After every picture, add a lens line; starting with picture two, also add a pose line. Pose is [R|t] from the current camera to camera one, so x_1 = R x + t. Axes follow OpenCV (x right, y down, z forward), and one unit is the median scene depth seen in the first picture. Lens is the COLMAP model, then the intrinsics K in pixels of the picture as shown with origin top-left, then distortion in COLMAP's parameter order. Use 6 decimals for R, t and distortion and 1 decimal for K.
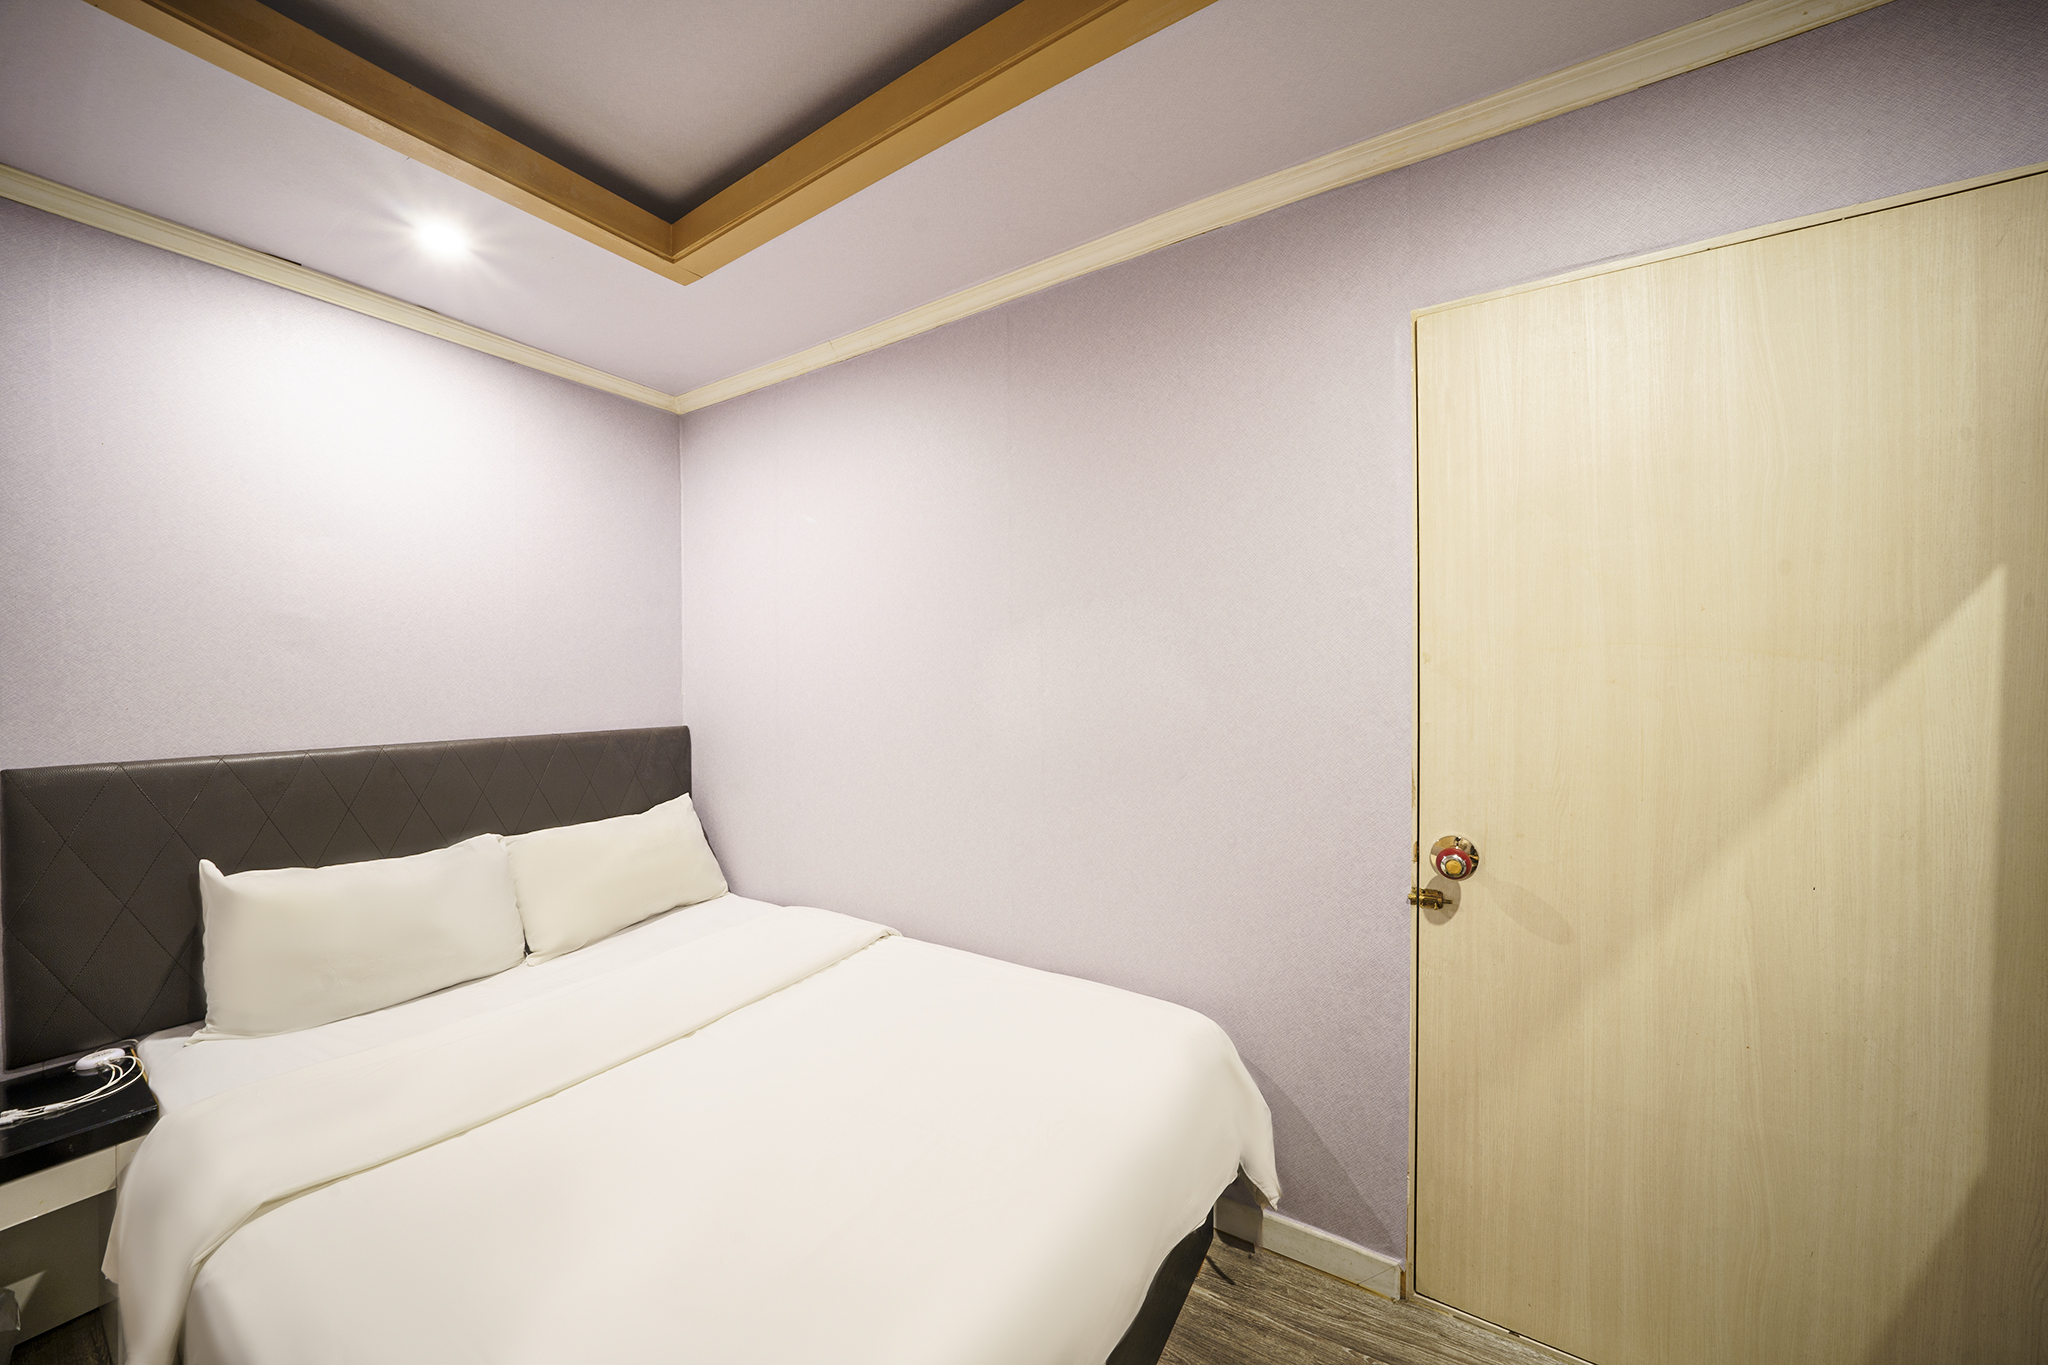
lens RADIAL K [[723.7, 0, 1024.0], [0, 723.7, 682.5], [0, 0, 1]] dist [0.000073, 0.000030]
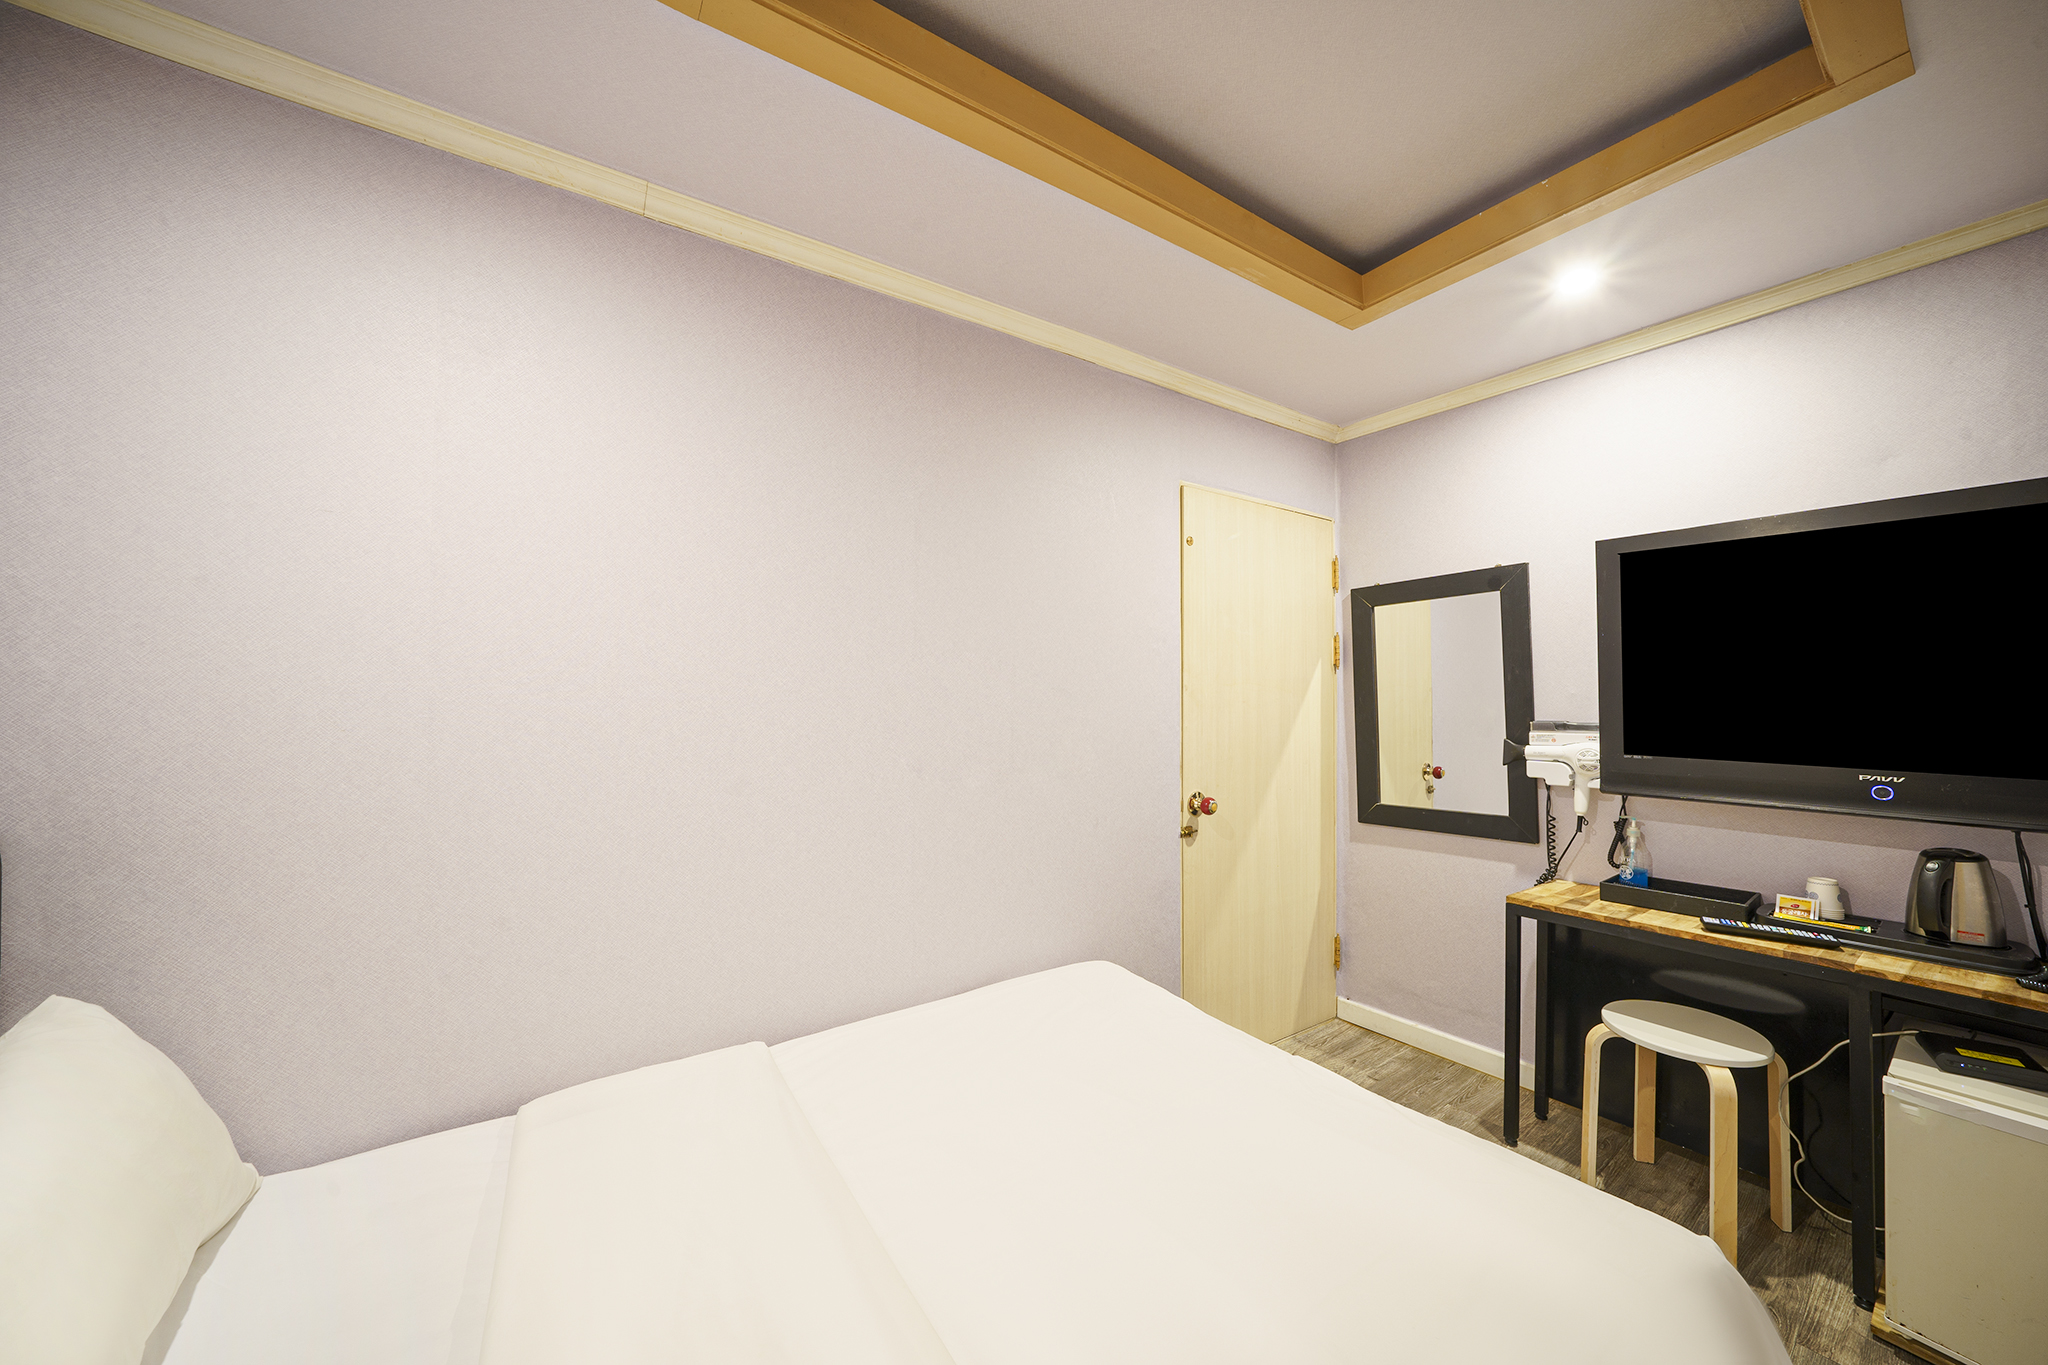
lens RADIAL K [[723.7, 0, 1024.0], [0, 723.7, 682.5], [0, 0, 1]] dist [0.000073, 0.000030]
pose [[0.381098, 0.036437, 0.923816, -1.649640], [0.012510, 0.998928, -0.044560, 0.036378], [-0.924450, 0.028539, 0.380234, 1.022125]]
